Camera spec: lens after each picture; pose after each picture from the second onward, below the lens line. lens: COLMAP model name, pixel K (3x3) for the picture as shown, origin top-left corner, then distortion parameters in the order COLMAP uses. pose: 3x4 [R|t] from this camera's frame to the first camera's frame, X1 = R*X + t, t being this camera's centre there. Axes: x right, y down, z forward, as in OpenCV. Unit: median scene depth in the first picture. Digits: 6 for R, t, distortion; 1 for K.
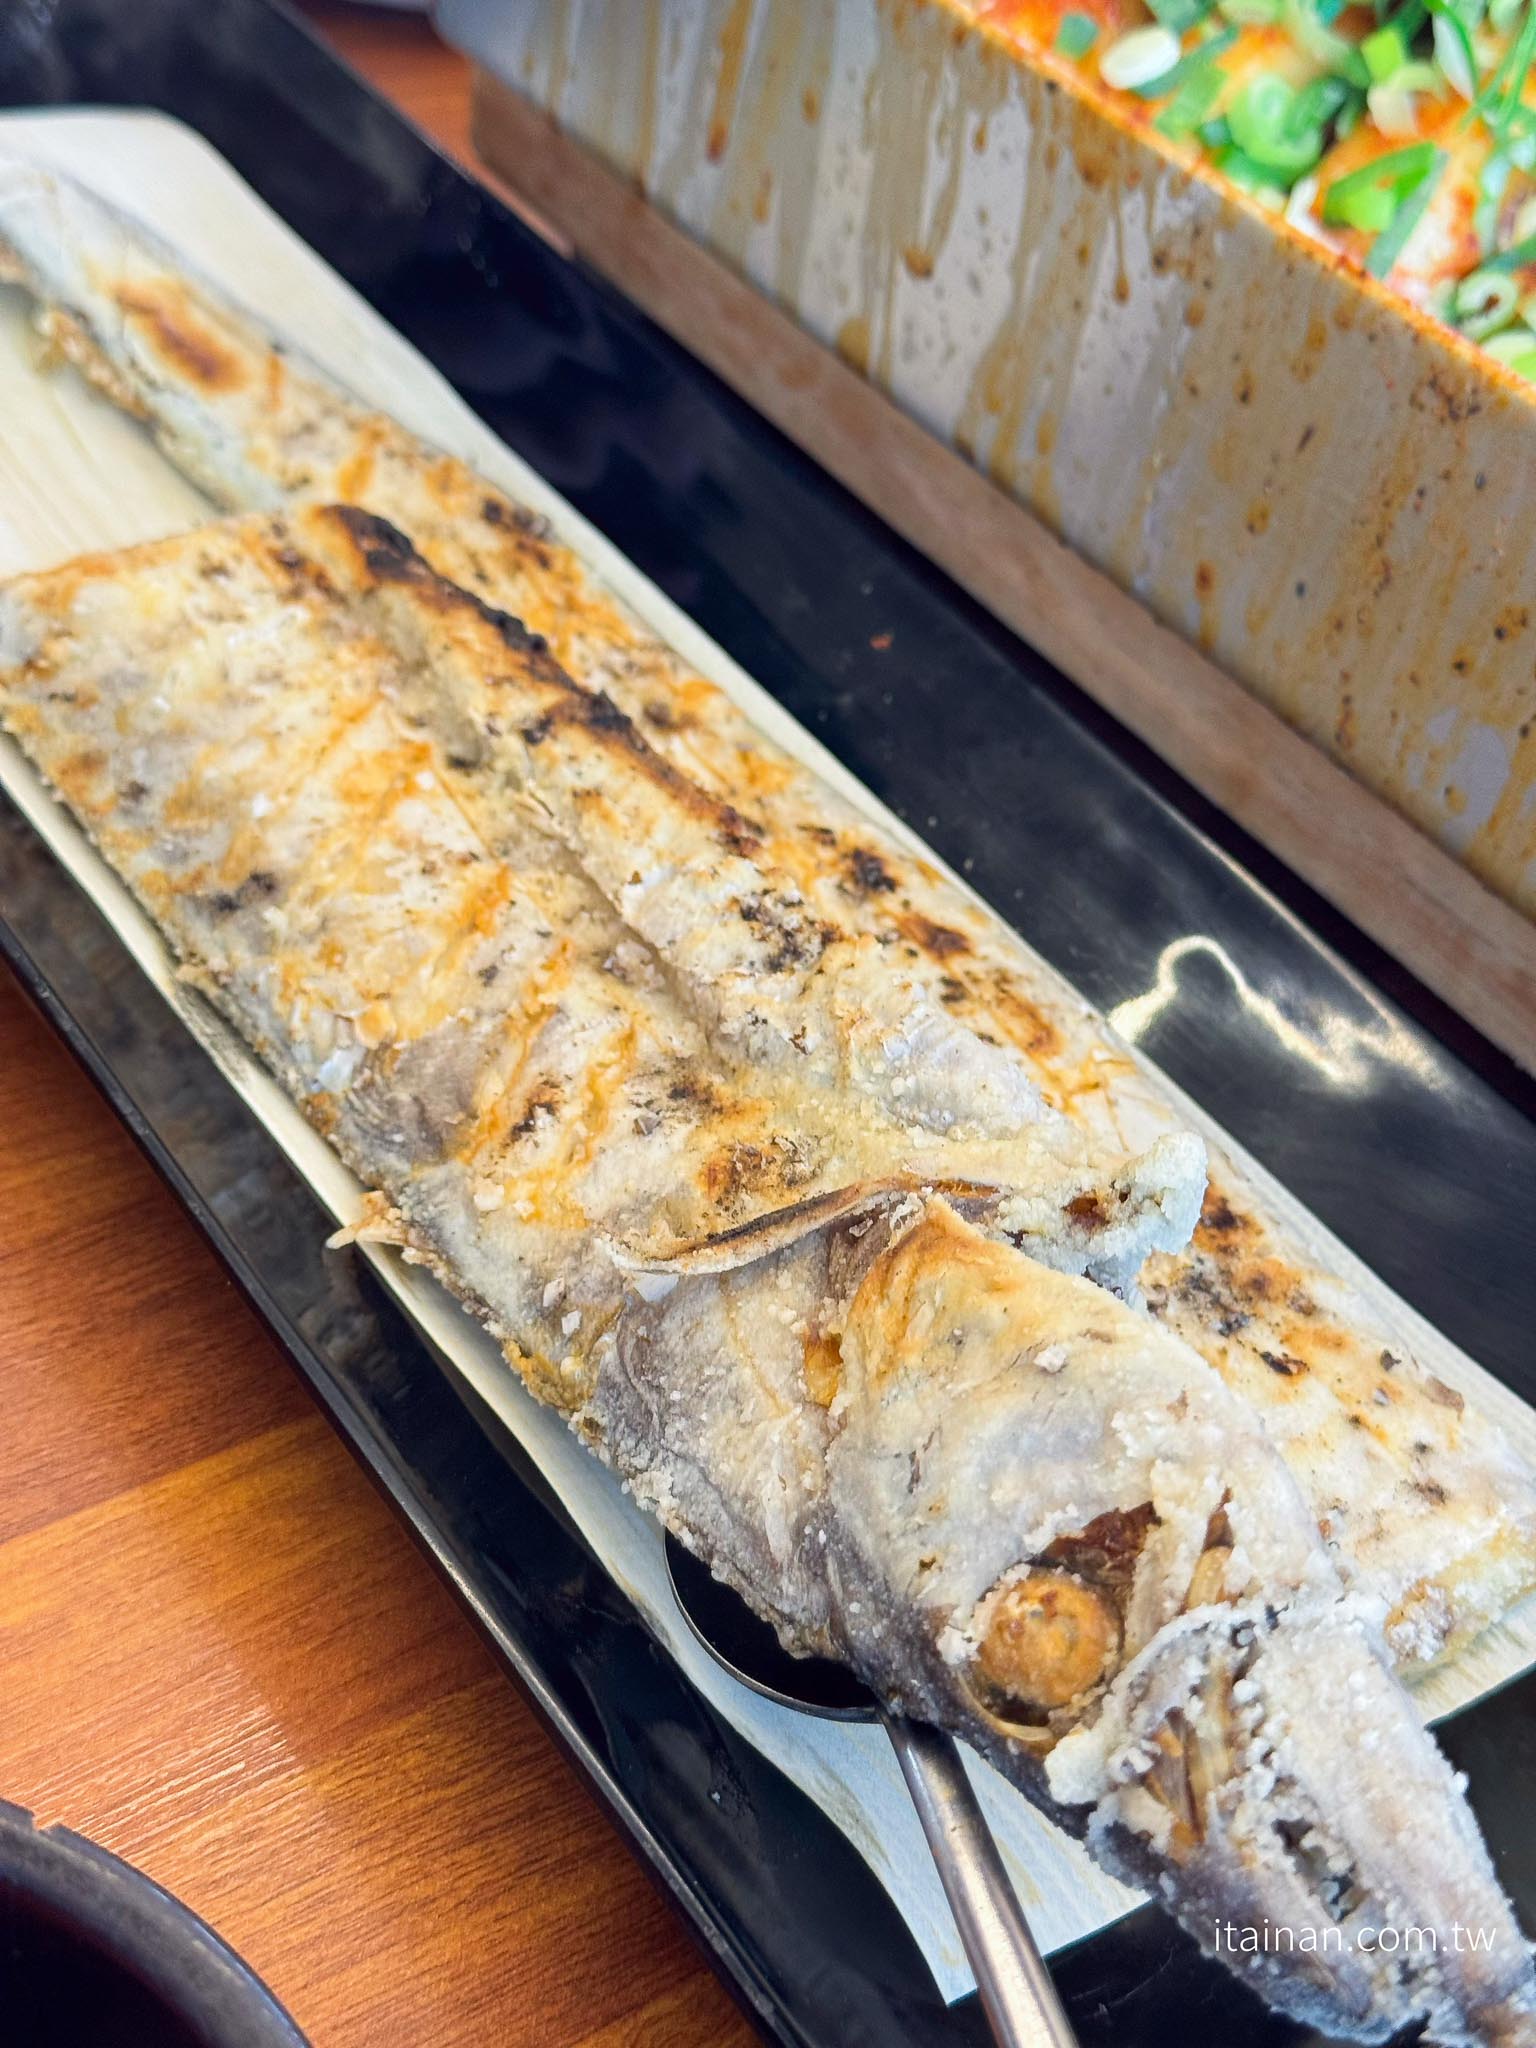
lens RADIAL K [[2949.6, 0, 754.1], [0, 2949.6, 1009.2], [0, 0, 1]] dist [0.115506, 0.000000]
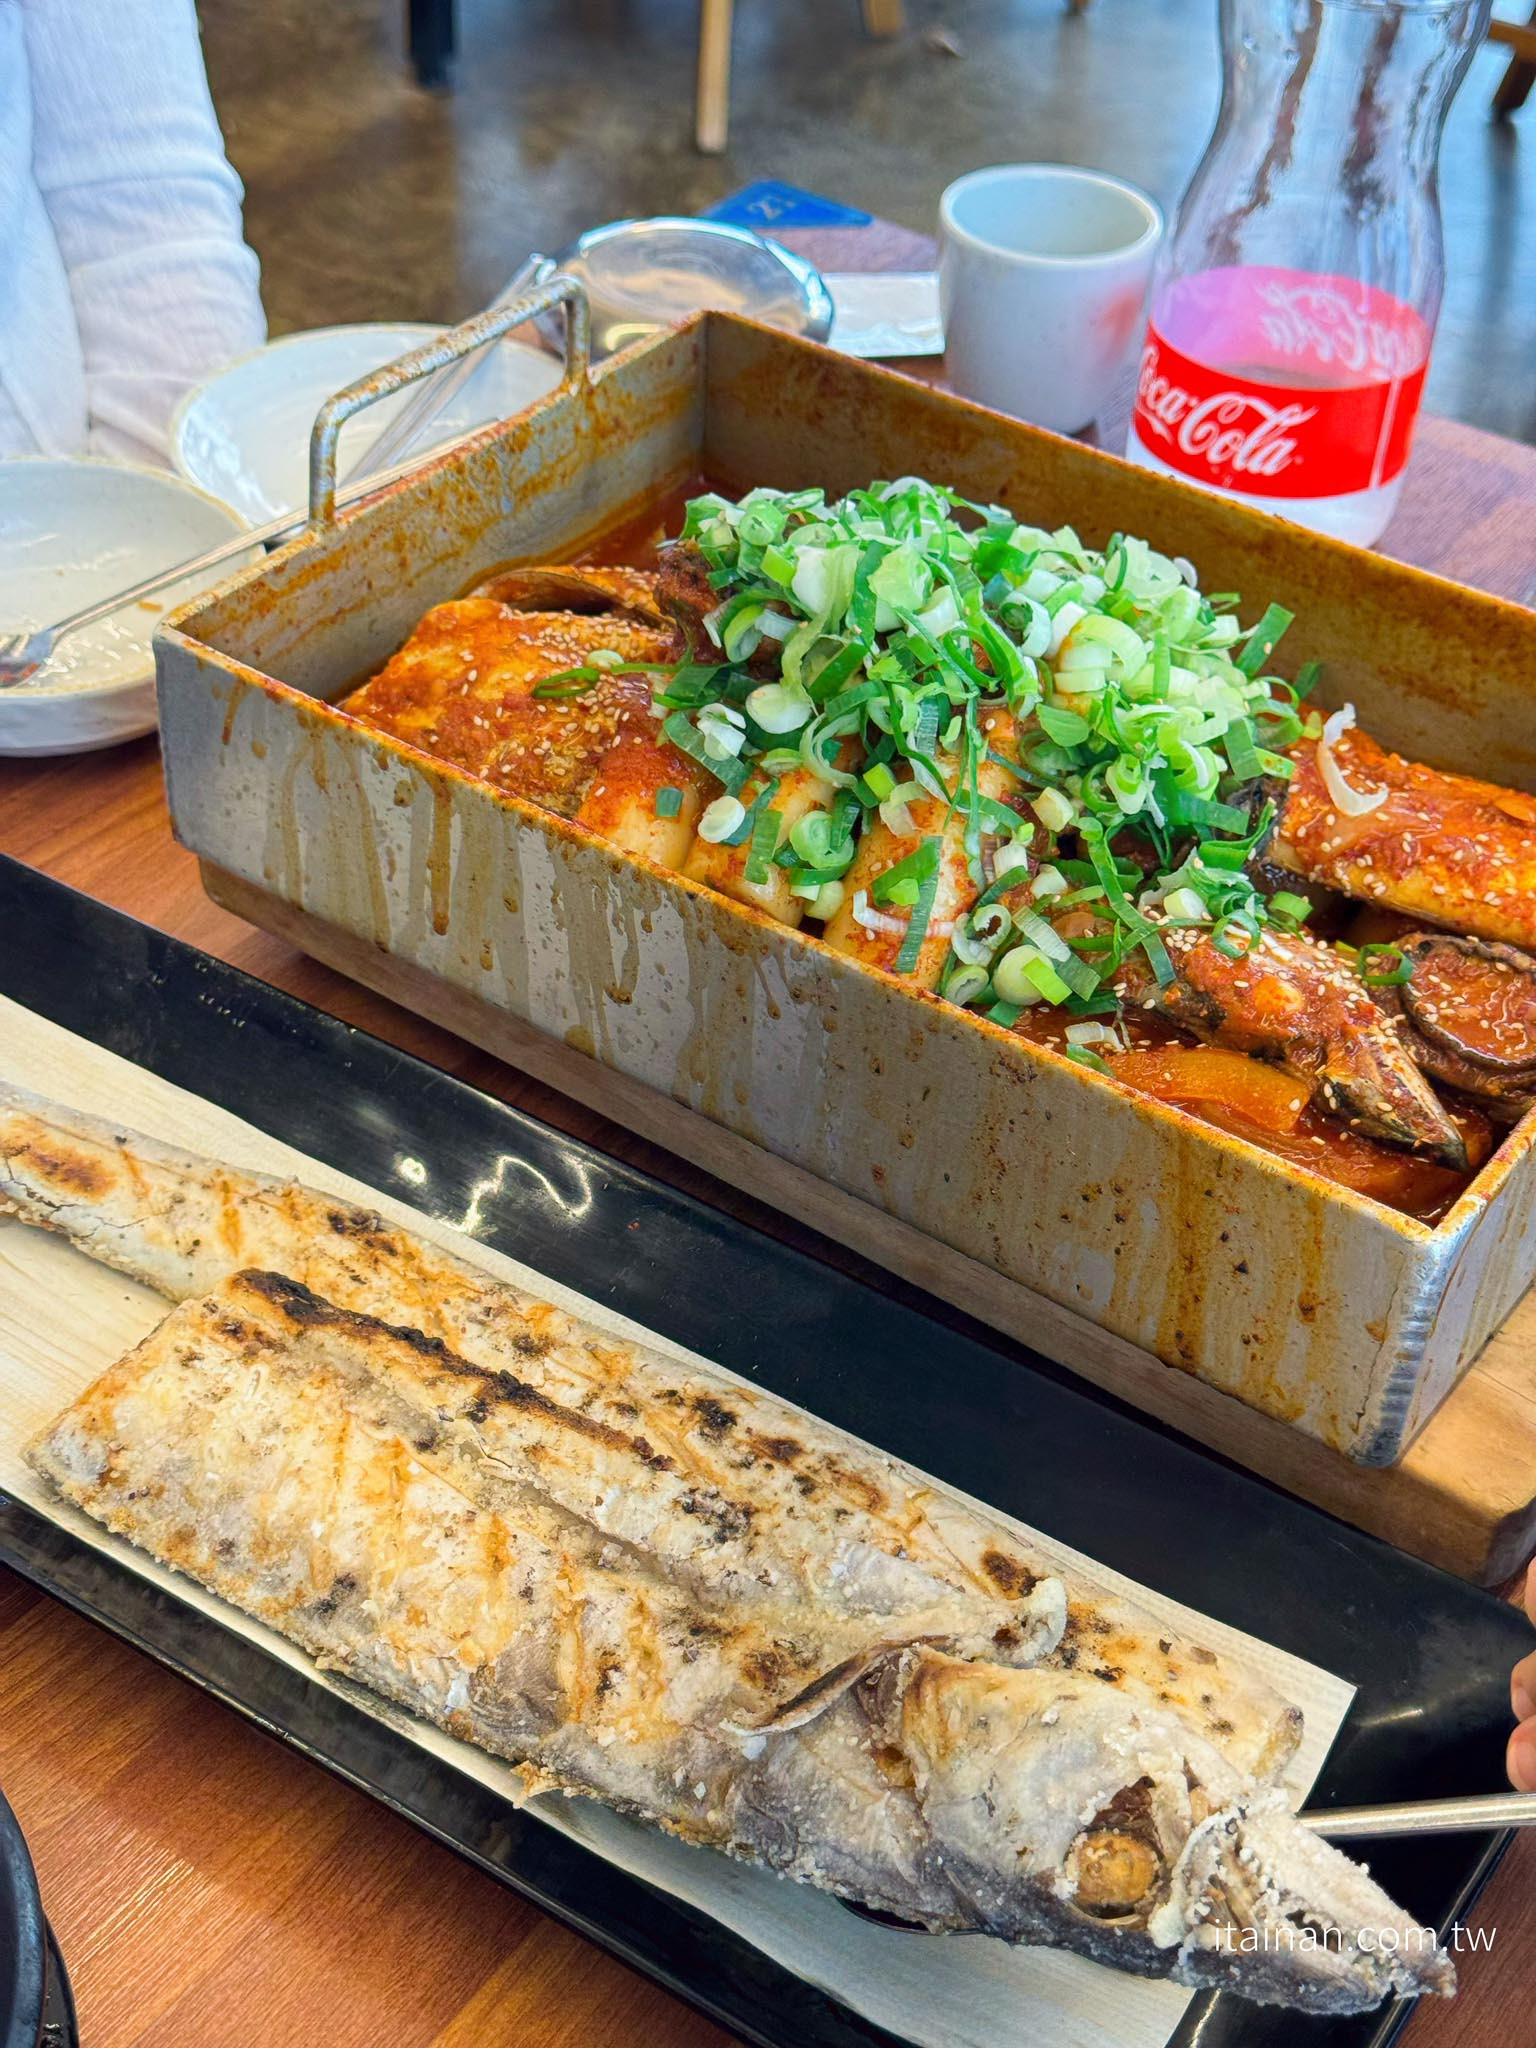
lens RADIAL K [[2949.6, 0, 761.1], [0, 2949.6, 1035.2], [0, 0, 1]] dist [0.115506, 0.000000]
pose [[0.945926, -0.282616, 0.159226, -0.128792], [0.282670, 0.958946, 0.022790, -0.278864], [-0.159129, 0.023451, 0.986979, -0.489139]]
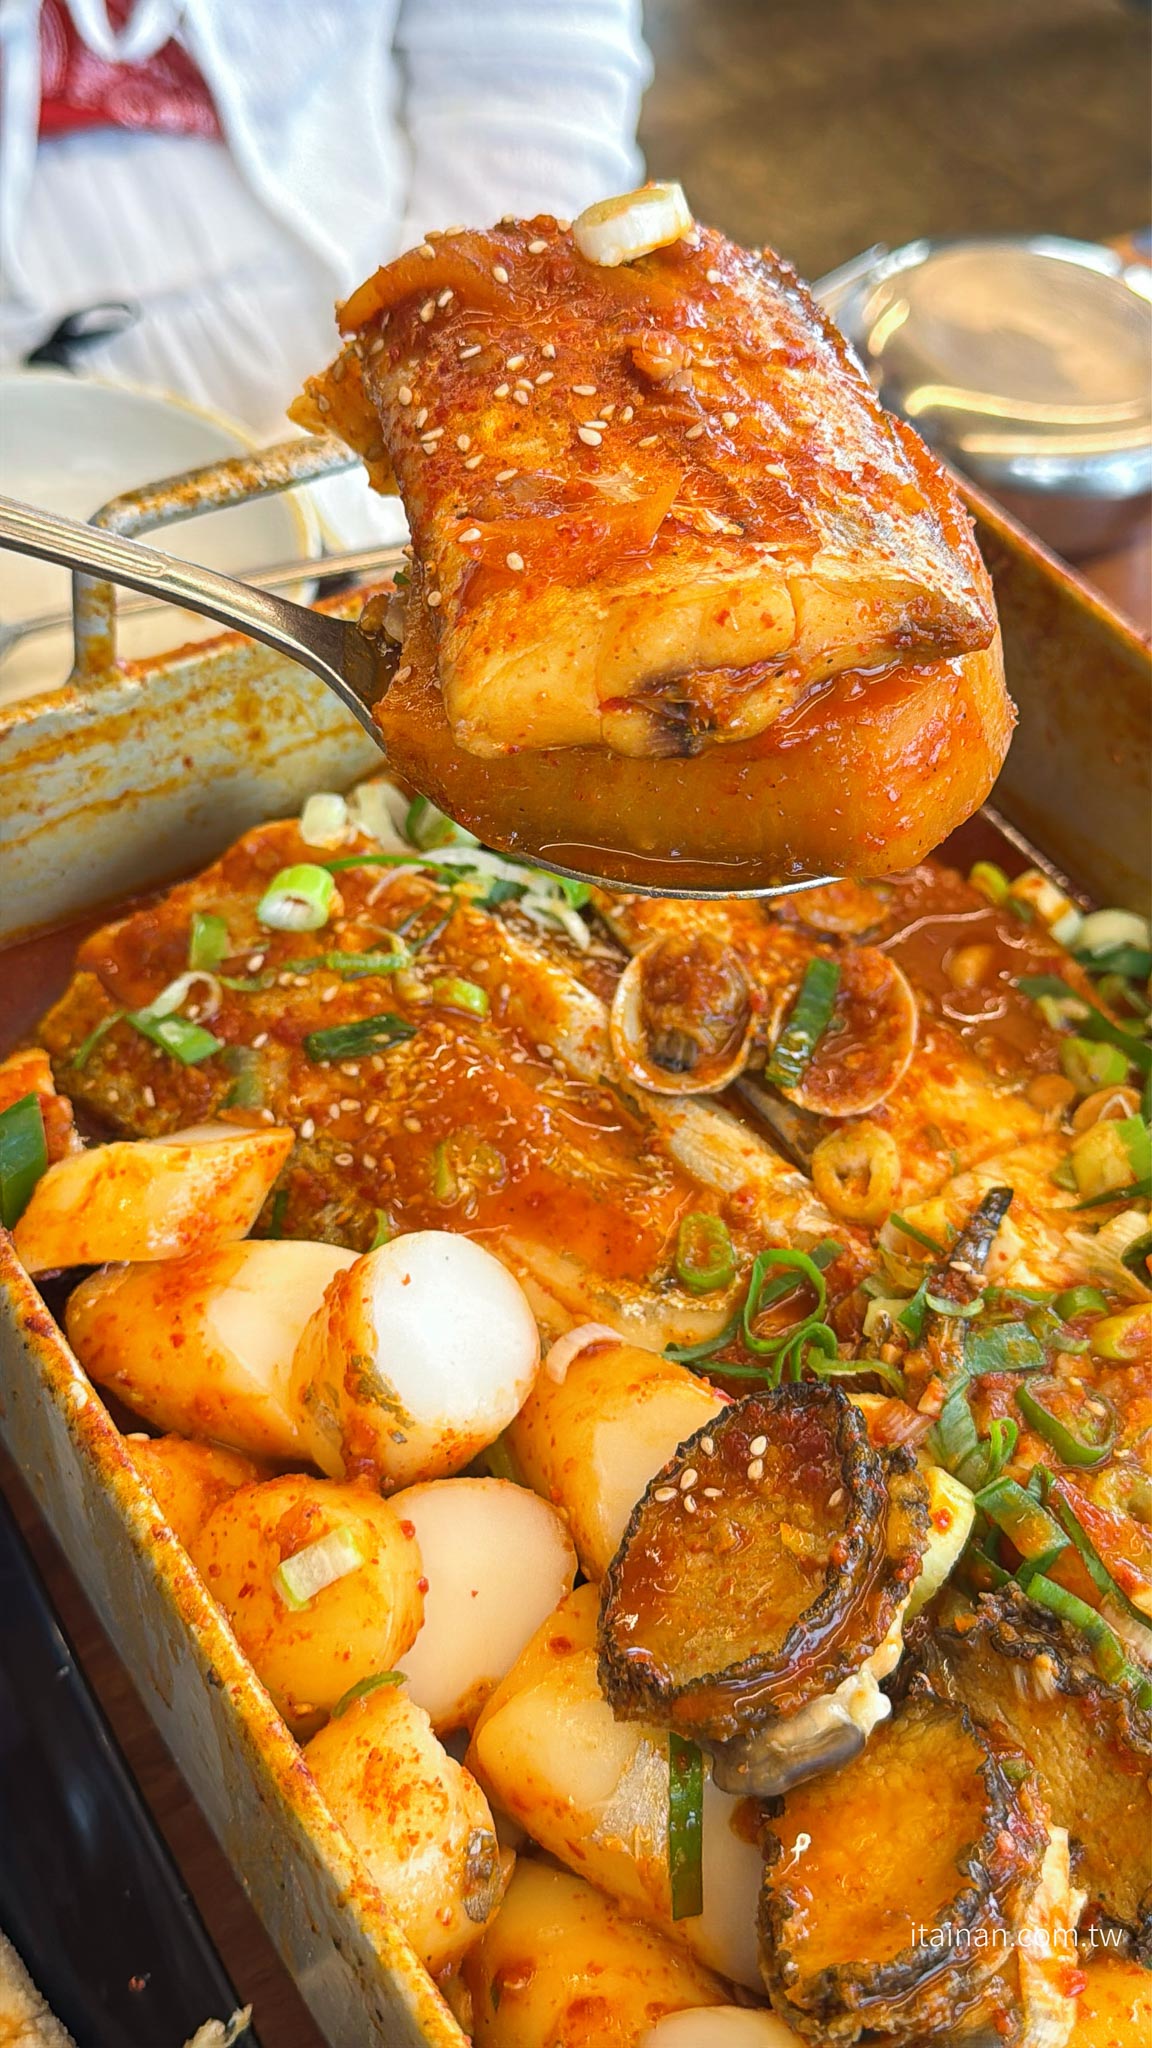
lens RADIAL K [[2267.6, 0, 575.3], [0, 2267.6, 1034.1], [0, 0, 1]] dist [-0.003886, 0.000000]
pose [[0.995764, -0.013611, -0.090930, 0.263204], [0.023907, 0.993293, 0.113125, -0.570090], [0.088781, -0.114820, 0.989411, 0.456940]]
